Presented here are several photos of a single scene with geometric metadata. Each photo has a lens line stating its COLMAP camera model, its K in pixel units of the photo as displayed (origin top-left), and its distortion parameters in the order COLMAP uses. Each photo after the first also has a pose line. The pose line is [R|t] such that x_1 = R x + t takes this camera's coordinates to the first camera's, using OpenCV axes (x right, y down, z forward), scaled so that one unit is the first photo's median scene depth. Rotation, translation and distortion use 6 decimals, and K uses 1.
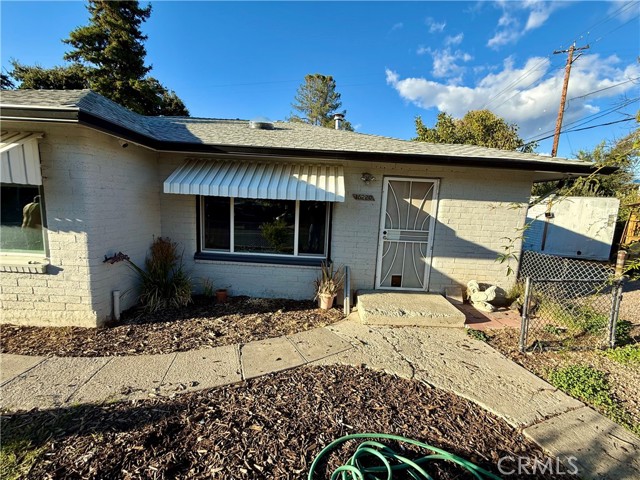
lens RADIAL K [[260.5, 0, 322.5], [0, 260.5, 237.1], [0, 0, 1]] dist [0.000802, 0.000047]
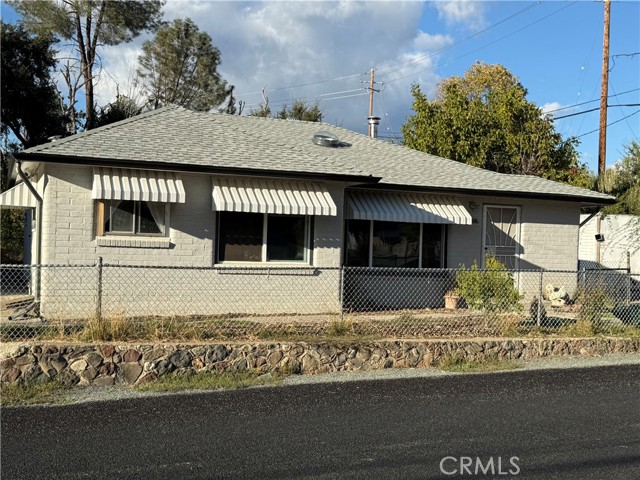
lens RADIAL K [[779.1, 0, 319.6], [0, 779.1, 240.5], [0, 0, 1]] dist [0.015675, 0.000000]
pose [[0.938119, -0.021304, 0.345657, -1.771437], [0.059988, 0.993014, -0.101607, 0.269313], [-0.341078, 0.116055, 0.932844, -2.177745]]
